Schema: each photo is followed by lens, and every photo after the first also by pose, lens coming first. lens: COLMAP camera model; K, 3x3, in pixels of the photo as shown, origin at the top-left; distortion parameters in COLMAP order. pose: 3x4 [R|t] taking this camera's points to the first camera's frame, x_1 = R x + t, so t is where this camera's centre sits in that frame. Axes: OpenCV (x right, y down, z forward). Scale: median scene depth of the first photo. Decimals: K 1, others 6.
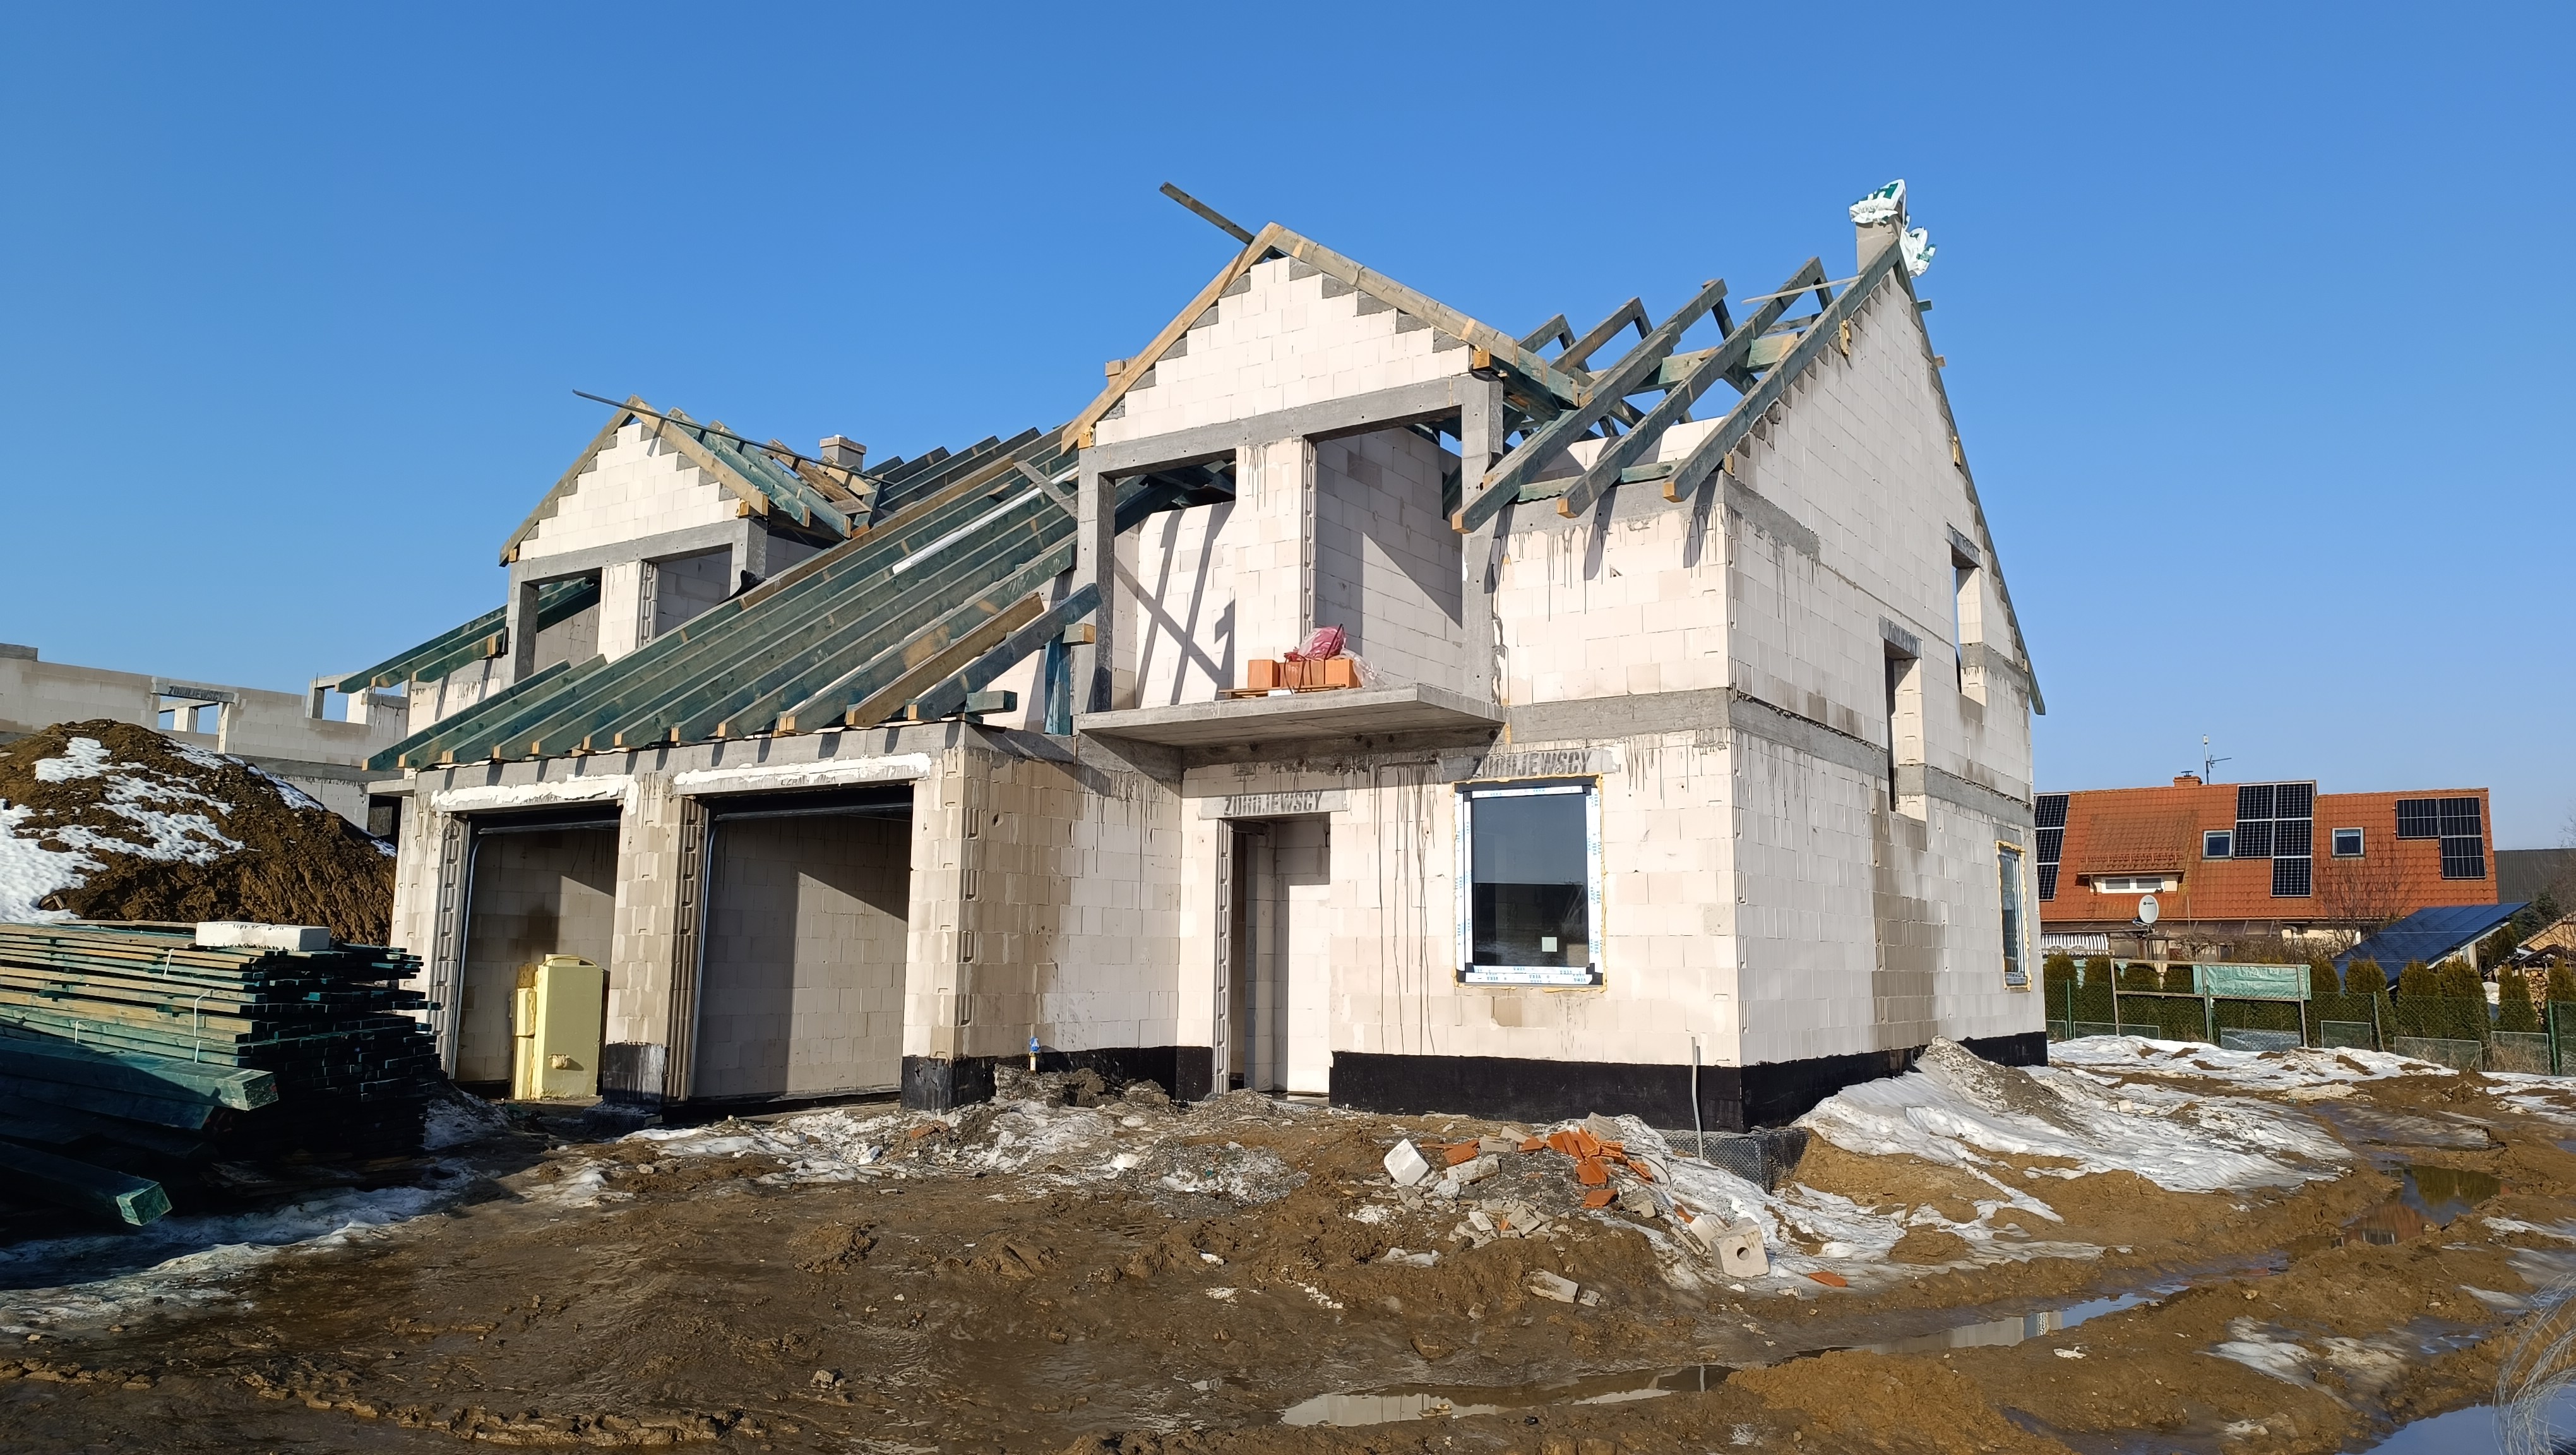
lens RADIAL K [[1794.9, 0, 1282.2], [0, 1794.9, 690.9], [0, 0, 1]] dist [0.087842, -0.165111]
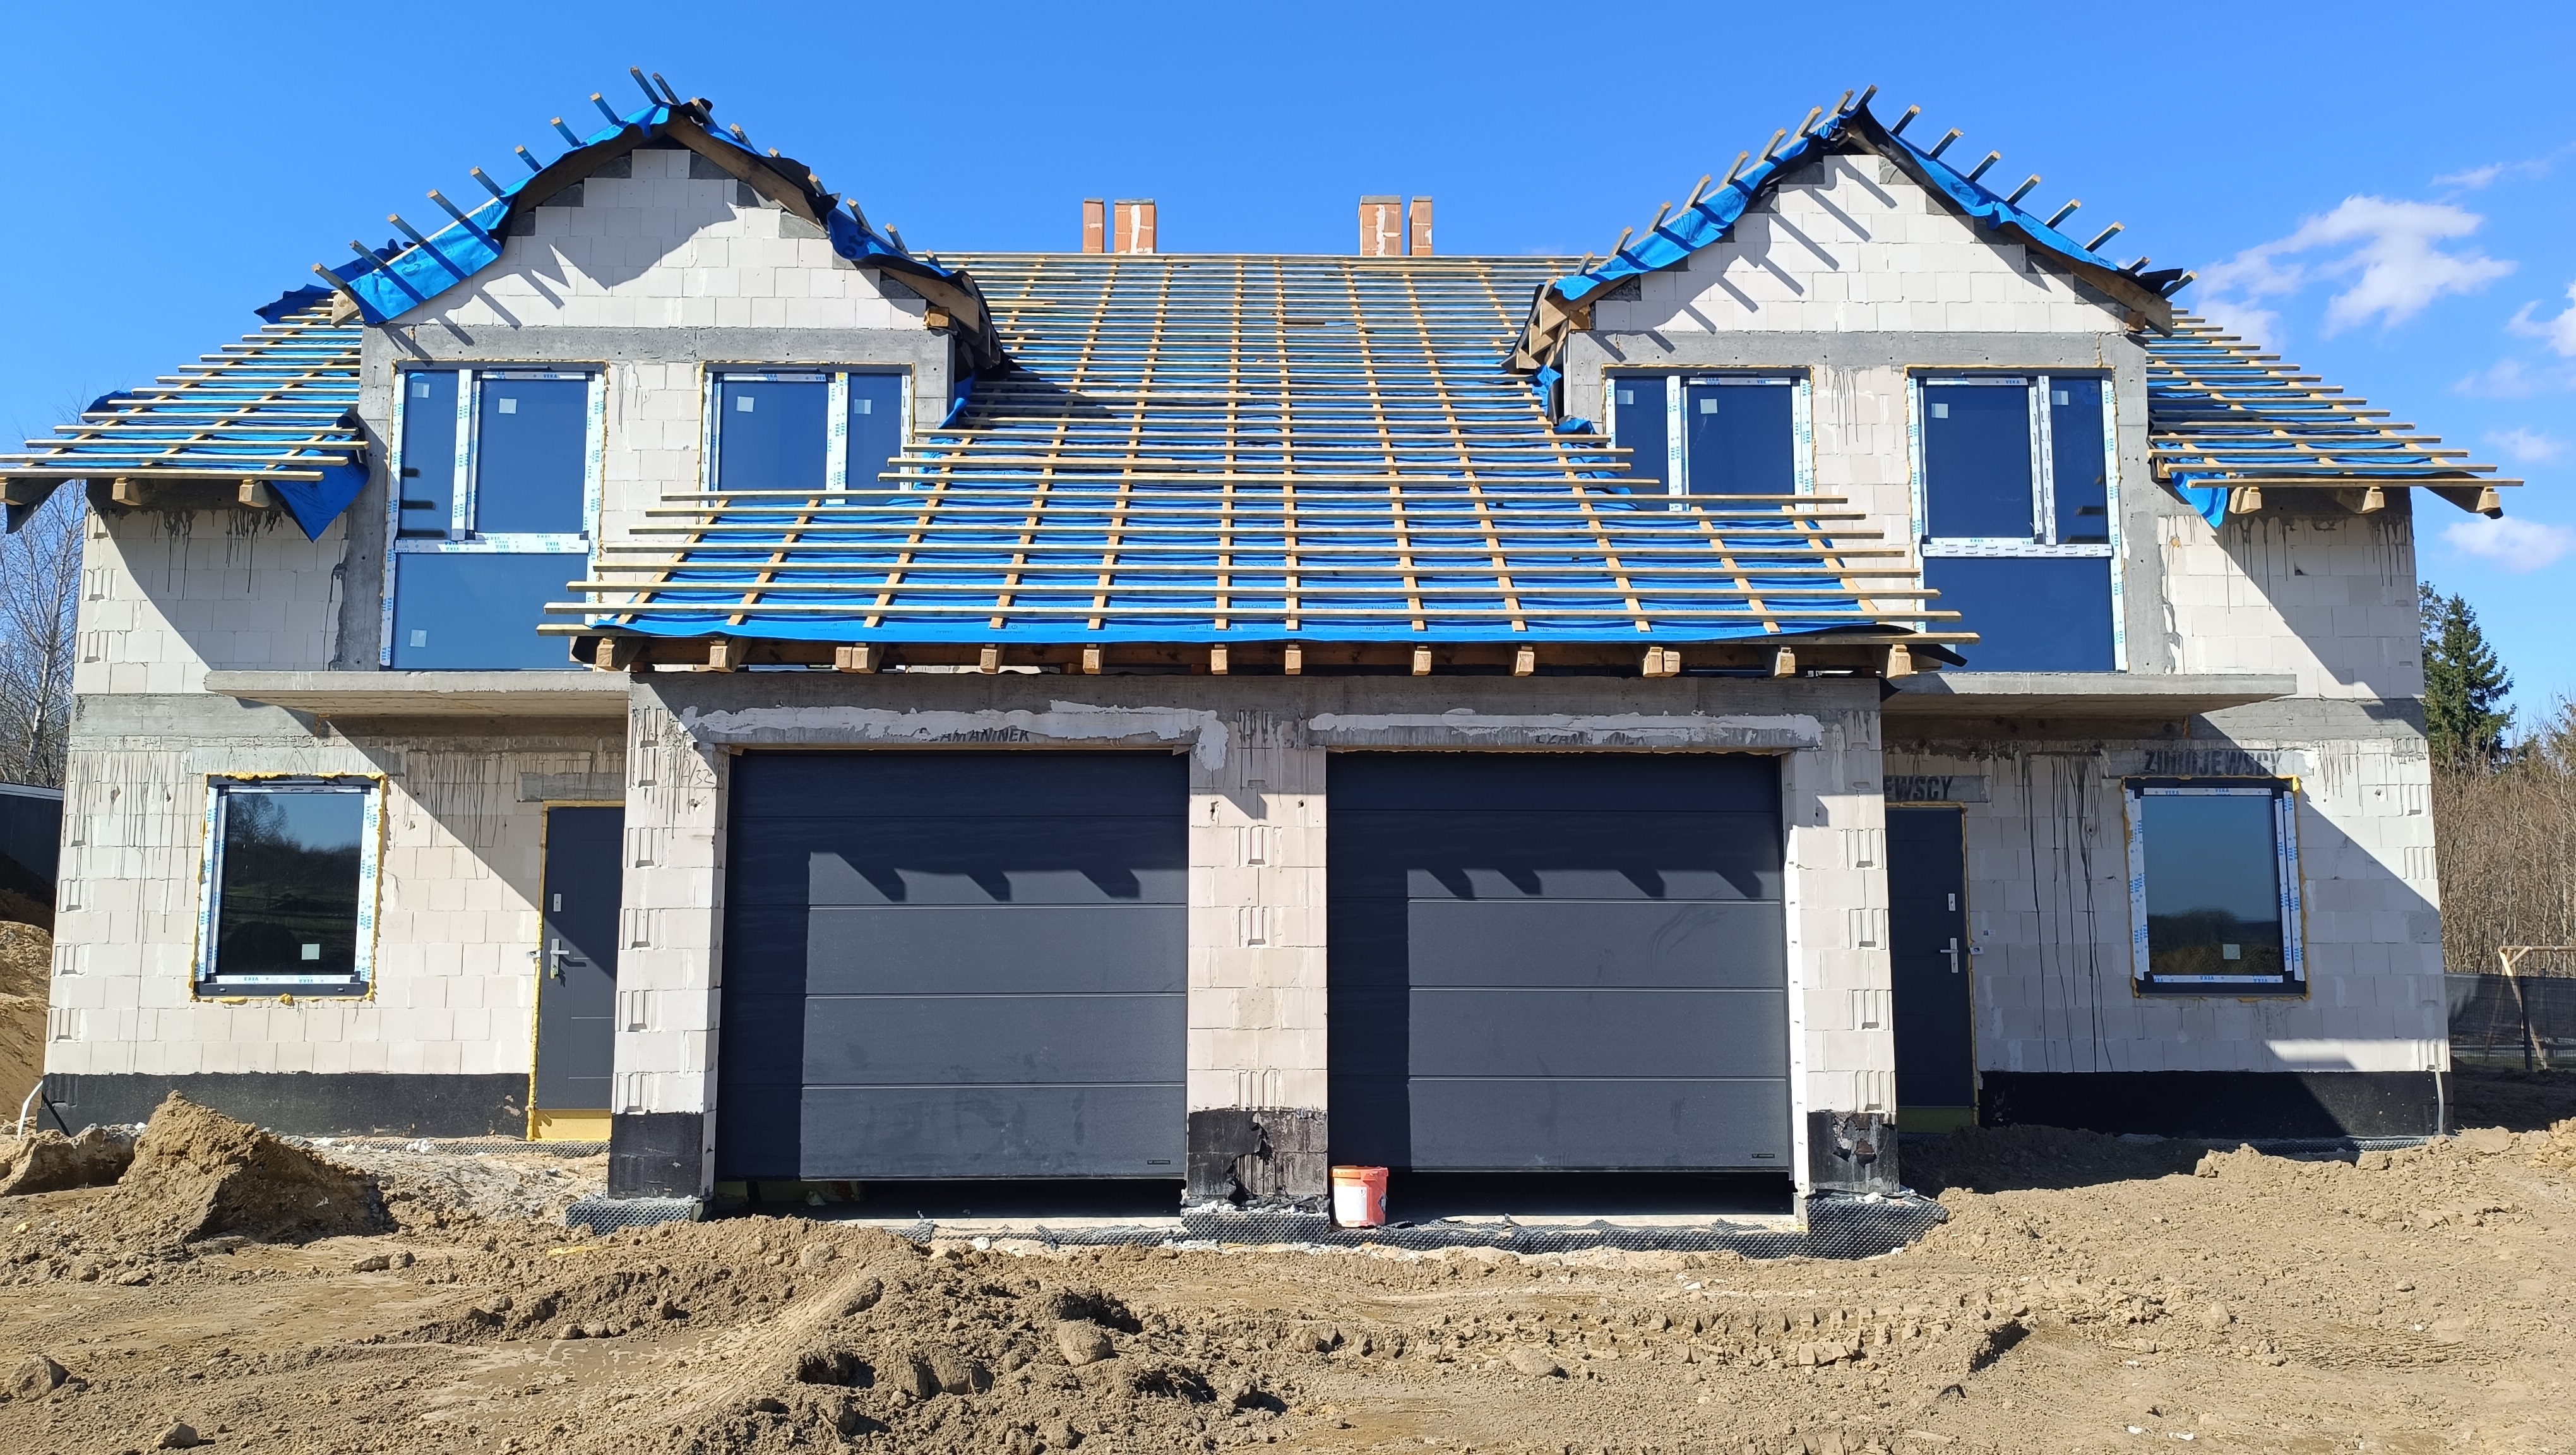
lens RADIAL K [[1819.8, 0, 1292.8], [0, 1819.8, 715.7], [0, 0, 1]] dist [0.082087, -0.141675]
pose [[0.819687, 0.055979, 0.570070, -0.784032], [-0.081336, 0.996504, 0.019097, 0.035770], [-0.567008, -0.062021, 0.821374, 0.463121]]
